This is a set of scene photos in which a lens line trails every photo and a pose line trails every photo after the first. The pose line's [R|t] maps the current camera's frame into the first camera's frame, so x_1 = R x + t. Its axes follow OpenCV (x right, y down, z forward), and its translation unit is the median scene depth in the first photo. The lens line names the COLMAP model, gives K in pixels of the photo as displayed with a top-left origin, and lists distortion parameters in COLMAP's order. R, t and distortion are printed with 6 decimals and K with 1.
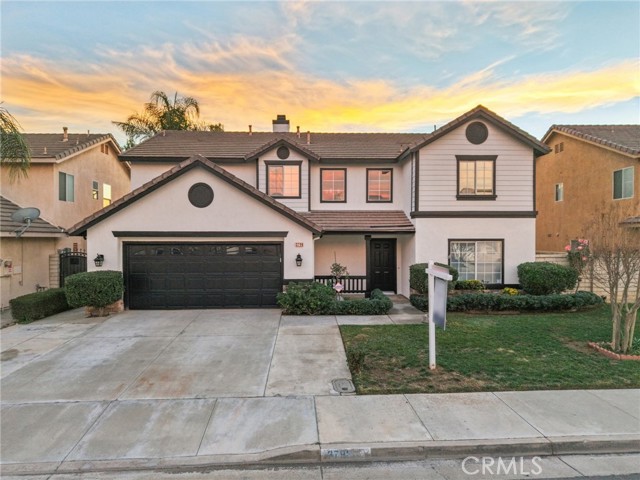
lens RADIAL K [[427.3, 0, 320.3], [0, 427.3, 243.7], [0, 0, 1]] dist [0.053996, -0.061877]
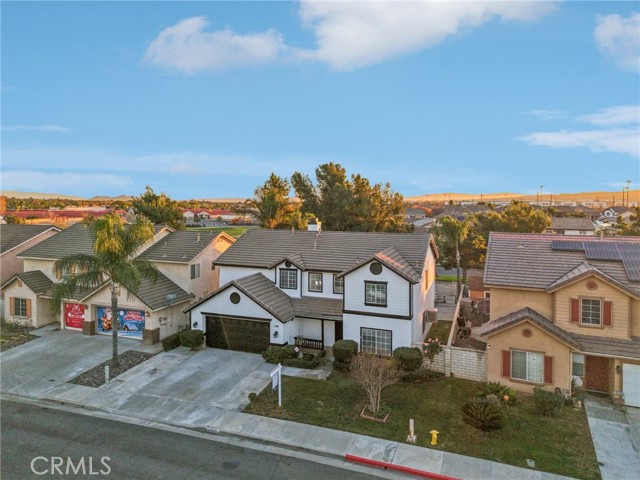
lens RADIAL K [[447.3, 0, 318.5], [0, 447.3, 203.1], [0, 0, 1]] dist [0.025077, -0.002853]
pose [[0.916679, 0.003619, -0.399607, 0.877883], [-0.005513, 0.999978, -0.003591, -0.515823], [0.399585, 0.005494, 0.916680, -0.771405]]
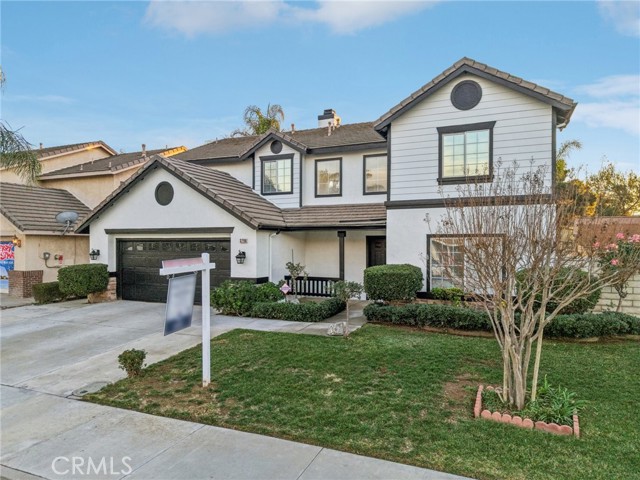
lens RADIAL K [[427.3, 0, 320.3], [0, 427.3, 243.7], [0, 0, 1]] dist [0.053996, -0.061877]
pose [[0.897023, 0.001761, -0.441981, 0.470731], [-0.008789, 0.999865, -0.013854, 0.017962], [0.441897, 0.016312, 0.896917, 0.208626]]
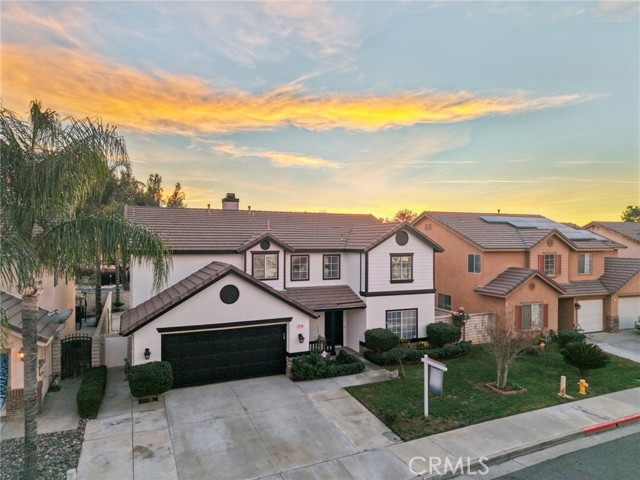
lens RADIAL K [[427.3, 0, 320.3], [0, 427.3, 243.7], [0, 0, 1]] dist [0.053996, -0.061877]
pose [[0.924940, -0.000255, 0.380112, -0.462473], [0.001606, 0.999993, -0.003236, -0.233655], [-0.380109, 0.003604, 0.924935, -0.262507]]
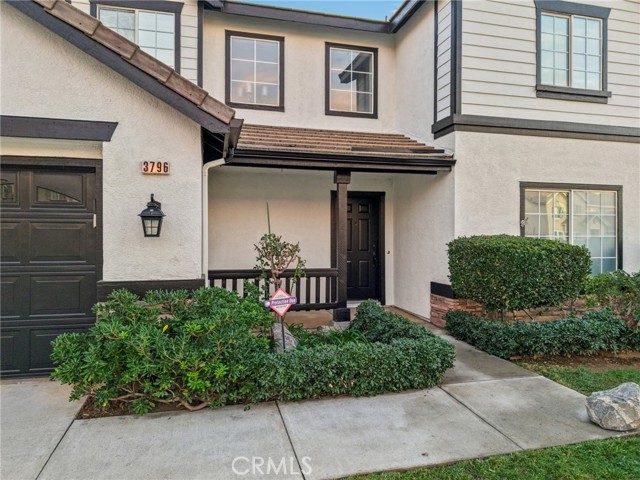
lens RADIAL K [[432.9, 0, 322.0], [0, 432.9, 231.7], [0, 0, 1]] dist [0.018676, -0.003623]
pose [[0.975775, 0.003923, 0.218743, -0.000707], [0.000544, 0.999793, -0.020358, 0.049264], [-0.218777, 0.019984, 0.975570, 0.607903]]
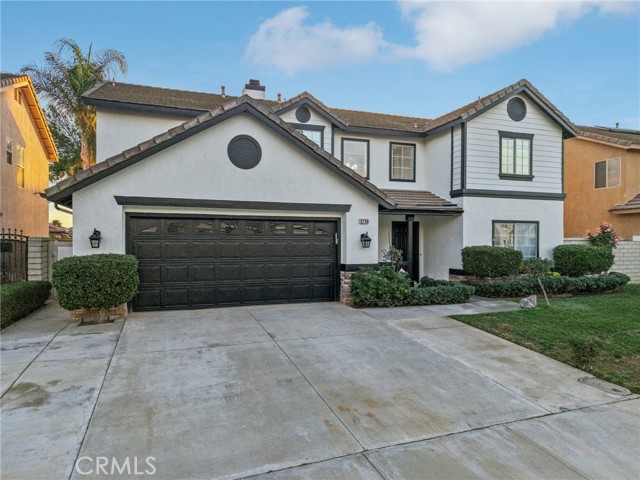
lens RADIAL K [[427.3, 0, 320.3], [0, 427.3, 243.7], [0, 0, 1]] dist [0.053996, -0.061877]
pose [[0.950318, 0.000071, 0.311281, -0.345358], [0.002513, 0.999966, -0.007902, 0.046153], [-0.311271, 0.008292, 0.950285, 0.232480]]
